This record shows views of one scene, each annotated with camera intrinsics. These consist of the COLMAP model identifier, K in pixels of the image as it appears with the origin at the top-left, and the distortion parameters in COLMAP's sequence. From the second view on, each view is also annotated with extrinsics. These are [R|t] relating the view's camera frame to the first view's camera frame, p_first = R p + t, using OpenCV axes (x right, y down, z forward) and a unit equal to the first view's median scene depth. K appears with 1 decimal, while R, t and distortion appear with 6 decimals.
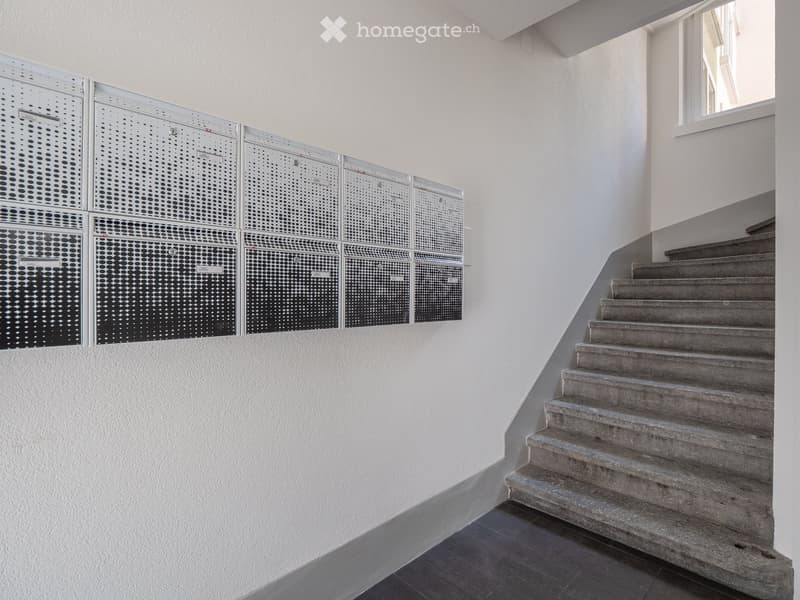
lens RADIAL K [[402.7, 0, 412.2], [0, 402.7, 291.7], [0, 0, 1]] dist [0.001700, 0.000409]
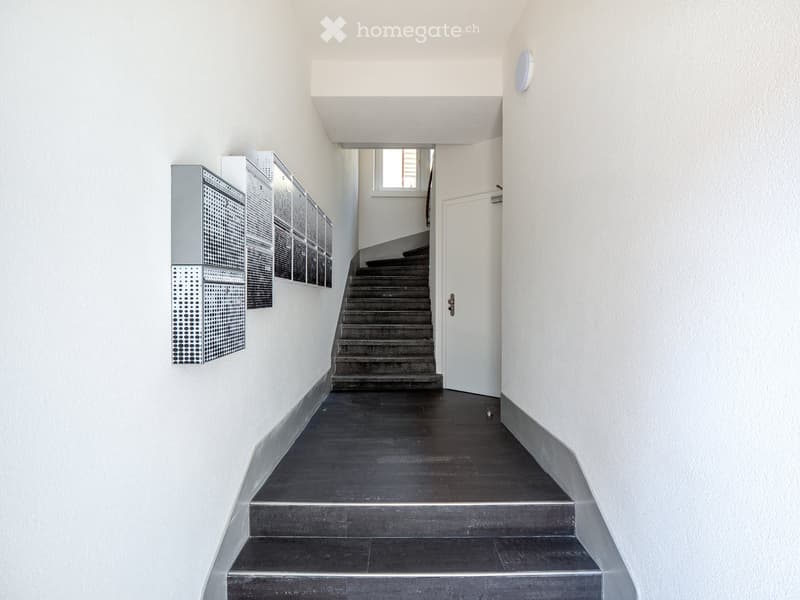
lens RADIAL K [[395.1, 0, 400.5], [0, 395.1, 296.3], [0, 0, 1]] dist [-0.020782, 0.001577]
pose [[0.696494, 0.010718, 0.717483, -0.736233], [-0.004715, 0.999935, -0.010361, 0.097868], [-0.717547, 0.003833, 0.696499, -0.418666]]
